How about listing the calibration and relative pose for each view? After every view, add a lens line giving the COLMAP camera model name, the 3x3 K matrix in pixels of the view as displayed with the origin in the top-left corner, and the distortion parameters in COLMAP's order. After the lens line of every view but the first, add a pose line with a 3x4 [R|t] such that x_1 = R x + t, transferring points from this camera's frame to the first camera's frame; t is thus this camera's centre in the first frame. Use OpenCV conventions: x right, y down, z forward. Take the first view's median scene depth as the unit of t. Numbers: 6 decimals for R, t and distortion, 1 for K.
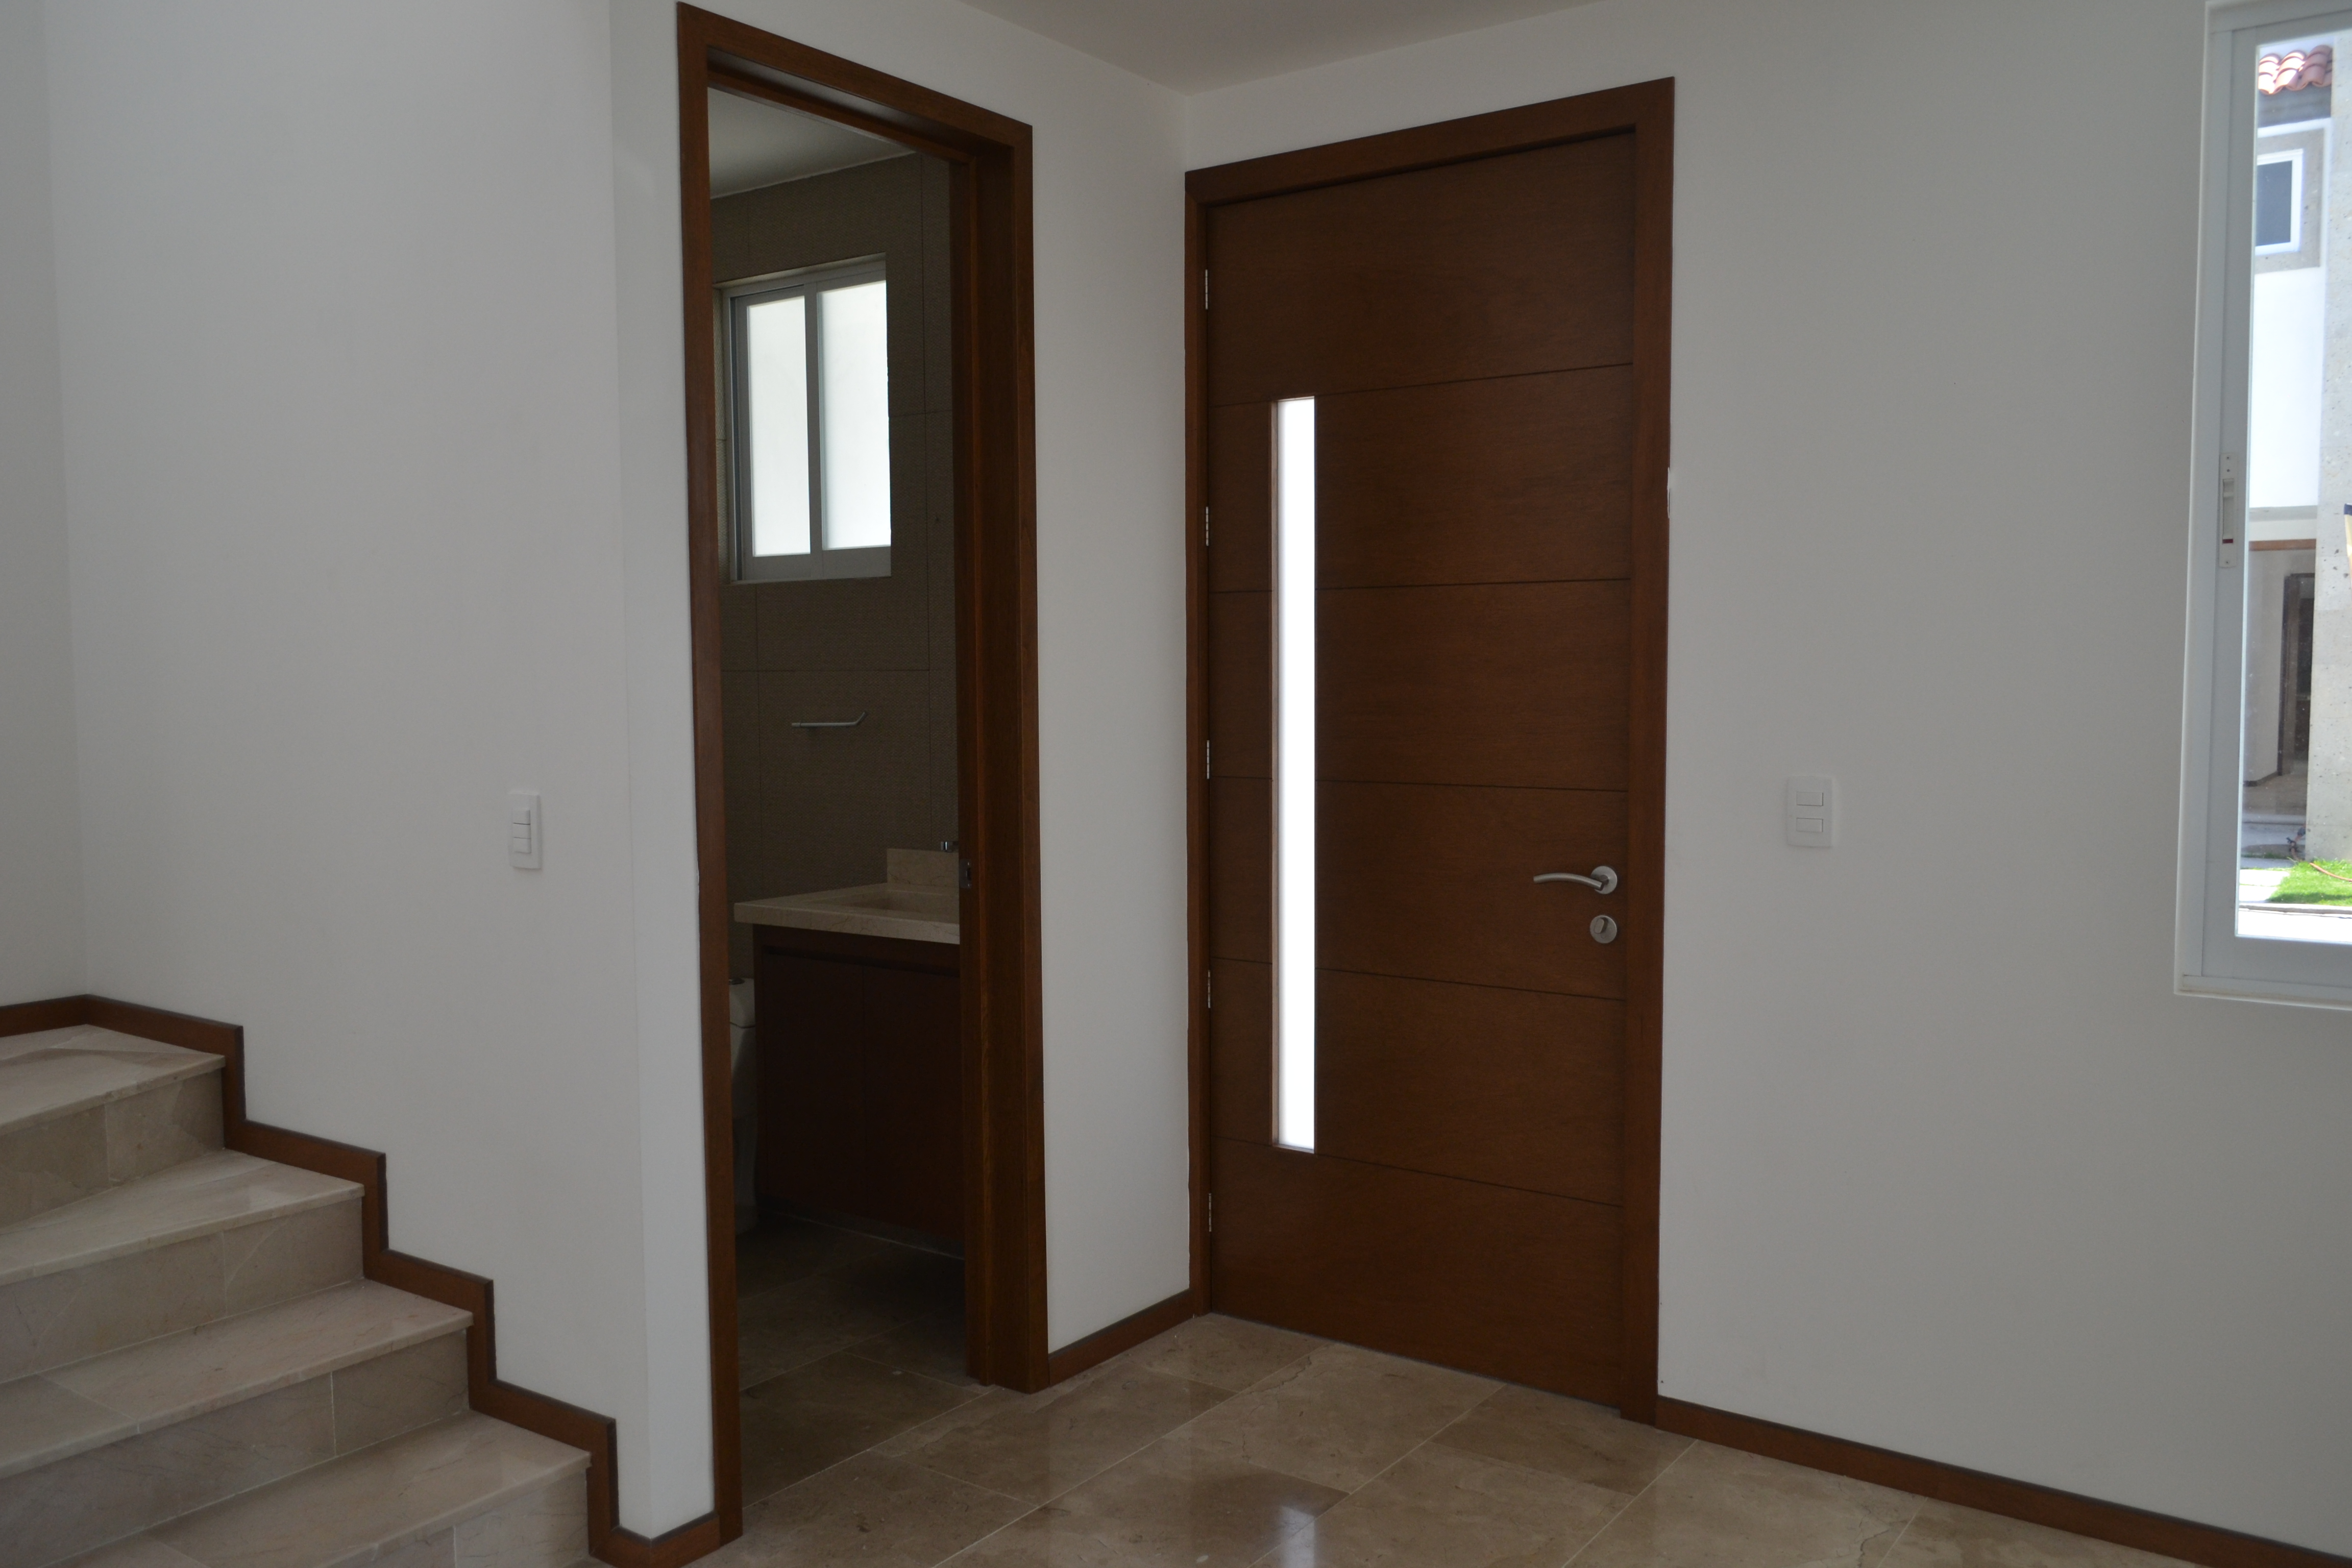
lens RADIAL K [[1861.4, 0, 1189.2], [0, 1861.4, 791.6], [0, 0, 1]] dist [-0.010765, 0.004559]
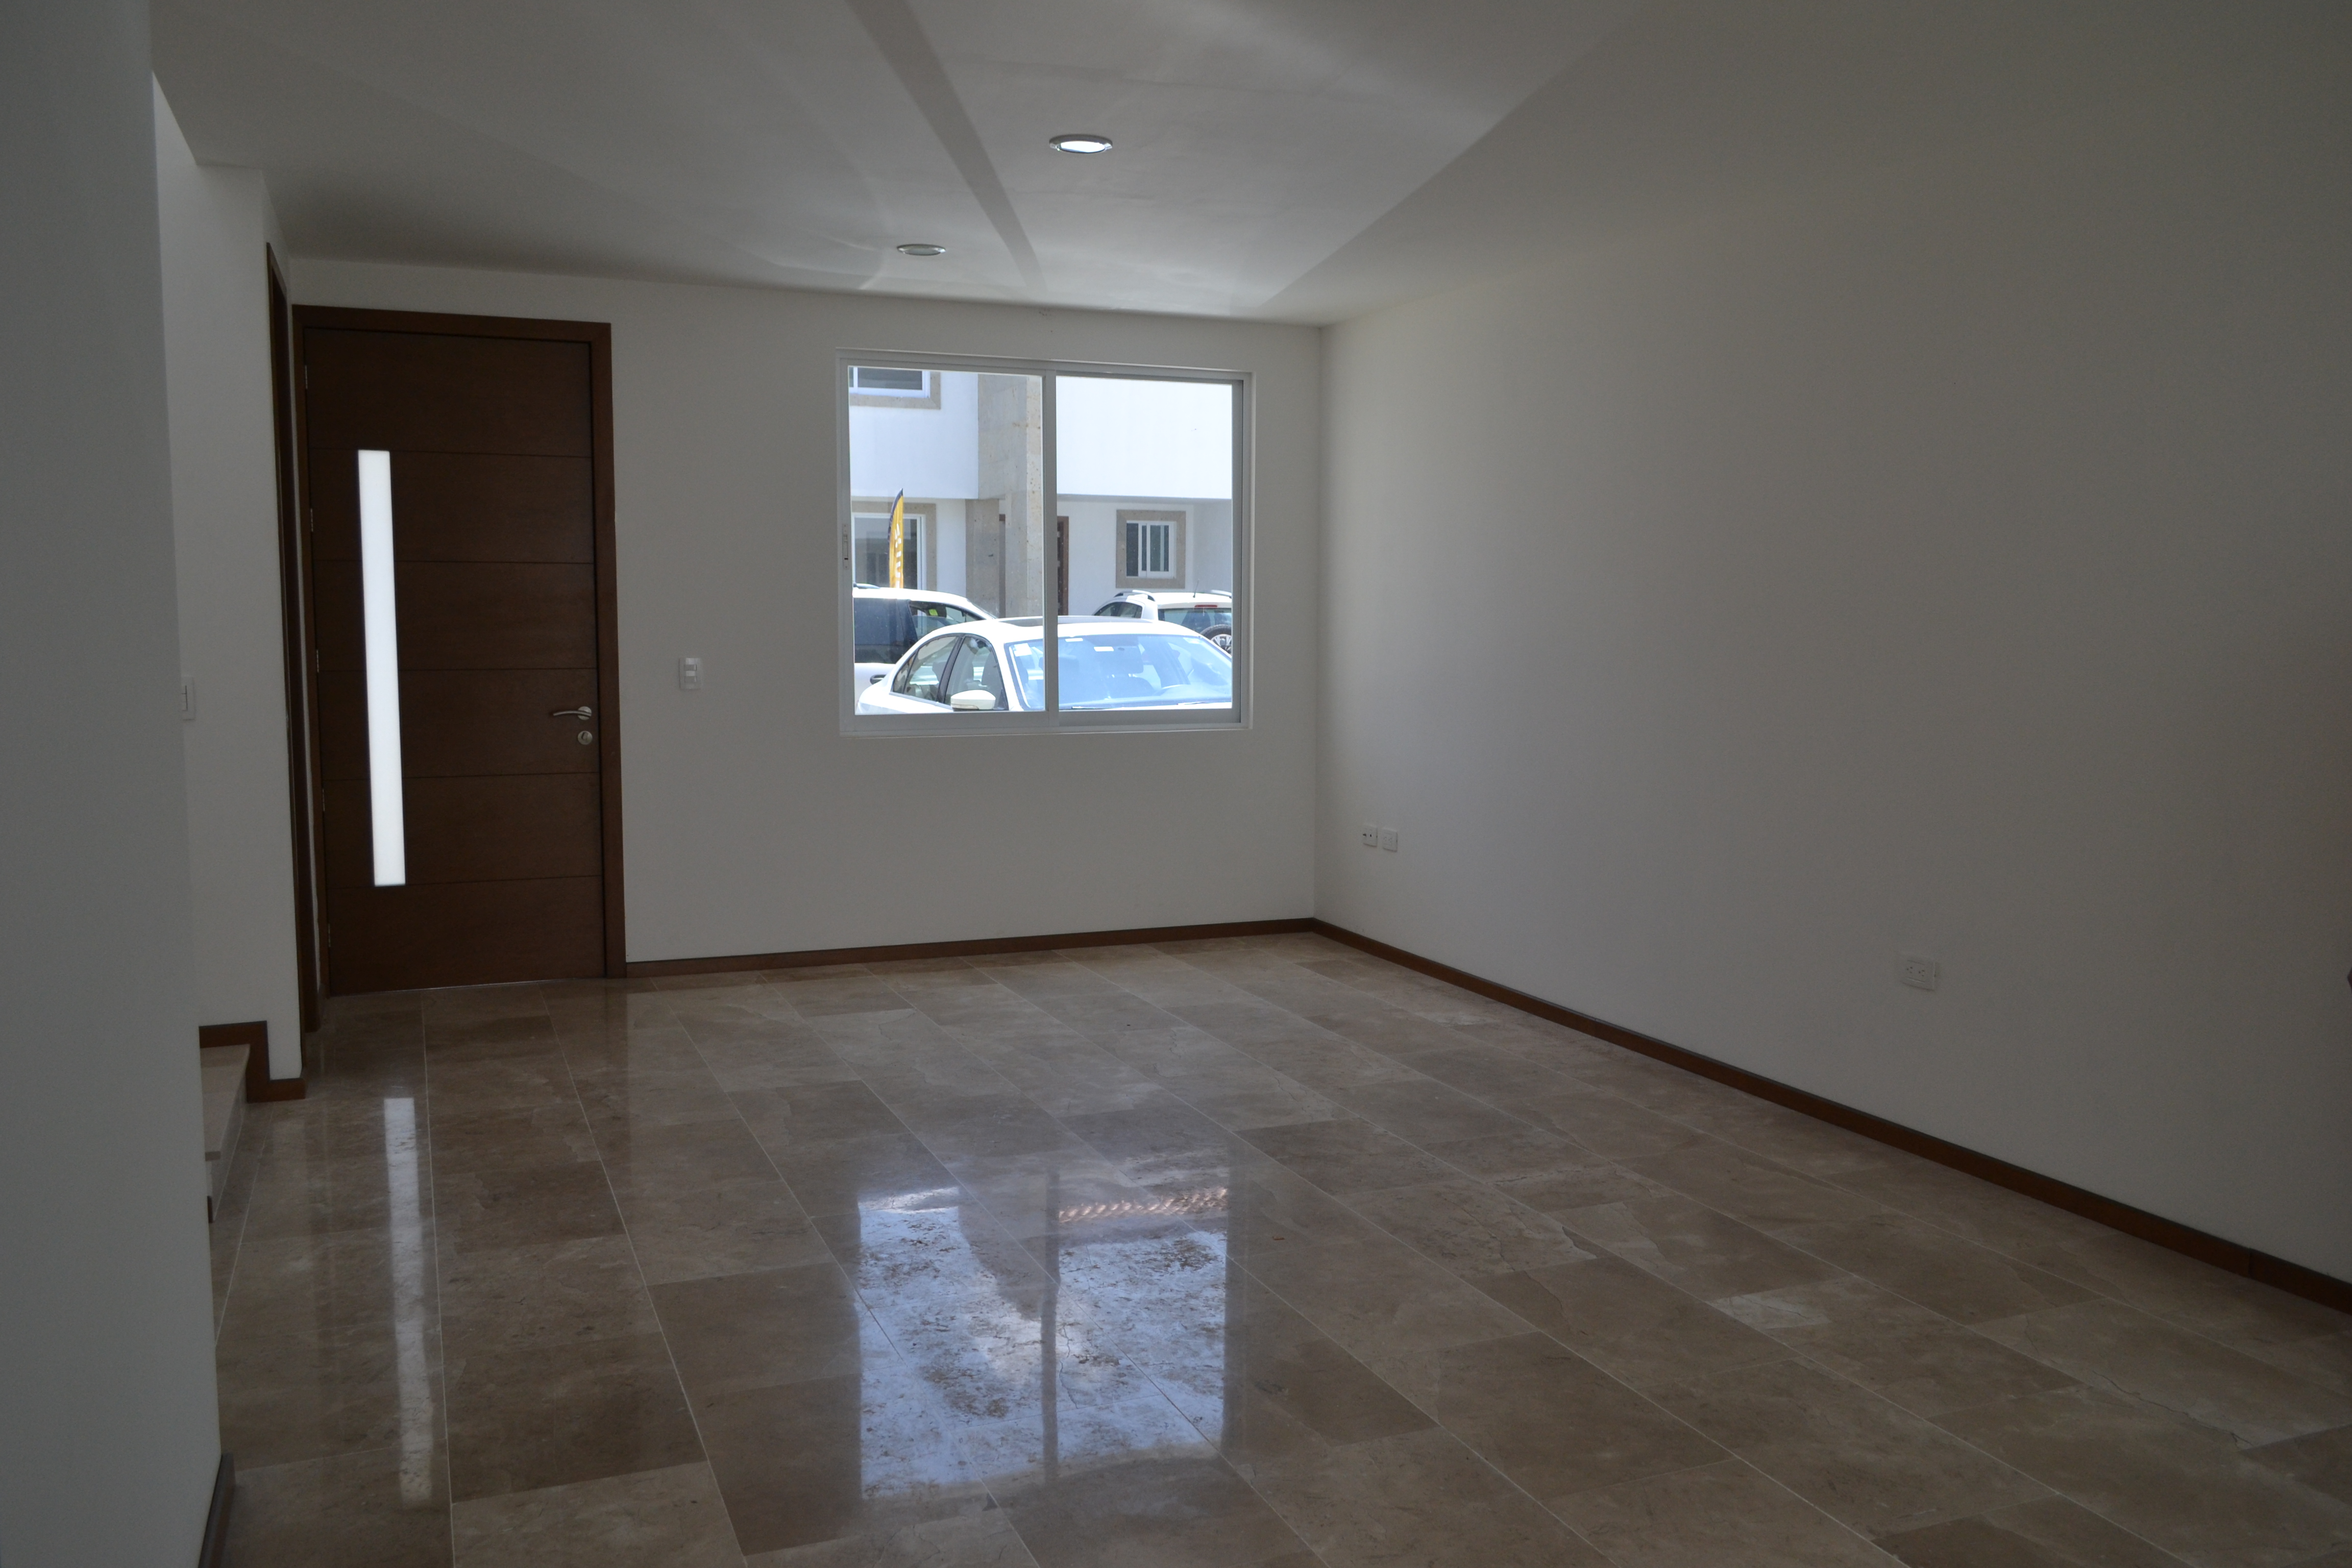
lens RADIAL K [[1861.4, 0, 1189.2], [0, 1861.4, 791.6], [0, 0, 1]] dist [-0.010765, 0.004559]
pose [[0.519235, -0.080960, 0.850788, -1.161584], [0.049707, 0.996679, 0.064507, 0.035573], [-0.853185, 0.008796, 0.521535, -0.607216]]
